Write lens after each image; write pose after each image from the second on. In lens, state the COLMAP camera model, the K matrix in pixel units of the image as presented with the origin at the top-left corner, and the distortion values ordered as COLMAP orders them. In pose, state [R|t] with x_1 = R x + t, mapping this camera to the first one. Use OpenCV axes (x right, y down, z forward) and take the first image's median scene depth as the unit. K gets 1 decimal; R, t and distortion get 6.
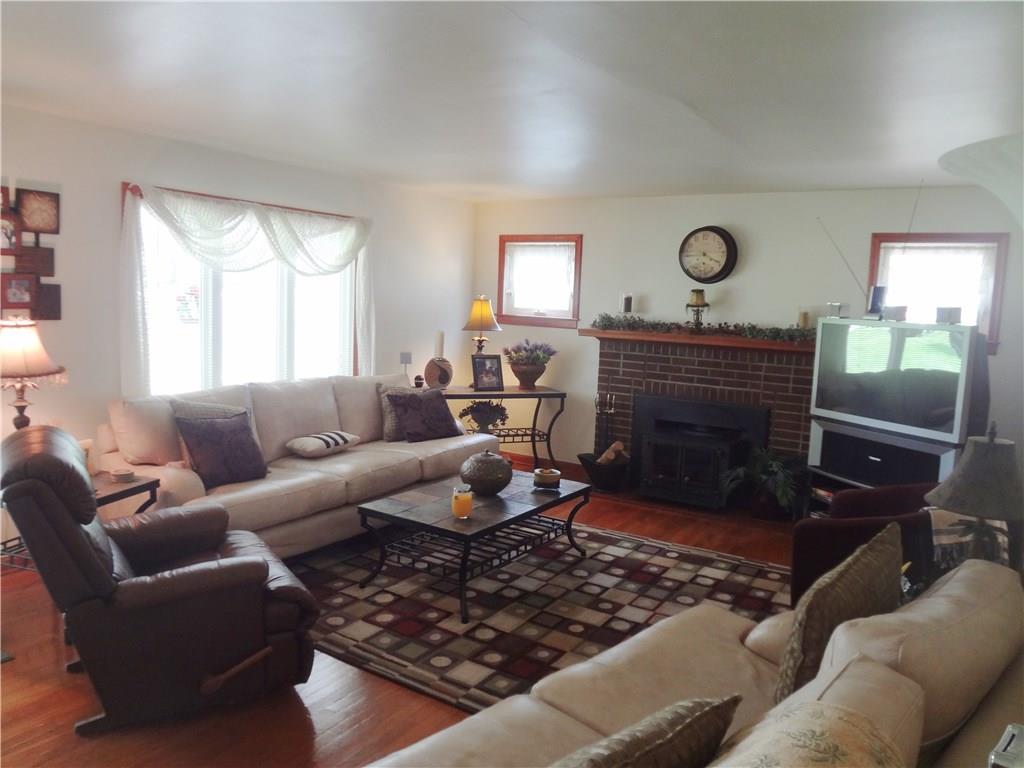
lens RADIAL K [[757.4, 0, 503.6], [0, 757.4, 386.5], [0, 0, 1]] dist [-0.059988, 0.003685]
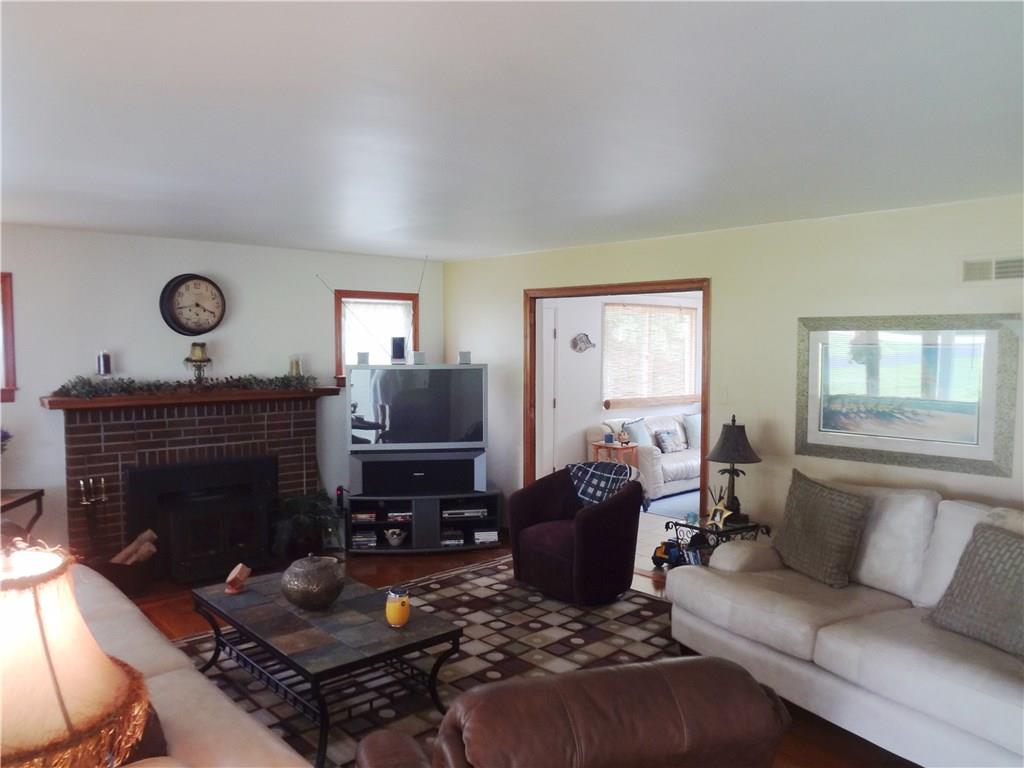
lens RADIAL K [[757.4, 0, 506.6], [0, 757.4, 391.8], [0, 0, 1]] dist [-0.059988, 0.003685]
pose [[0.257555, -0.100524, 0.961021, -0.550440], [0.122338, 0.989963, 0.070765, -0.091733], [-0.958488, 0.099343, 0.267267, 0.414725]]
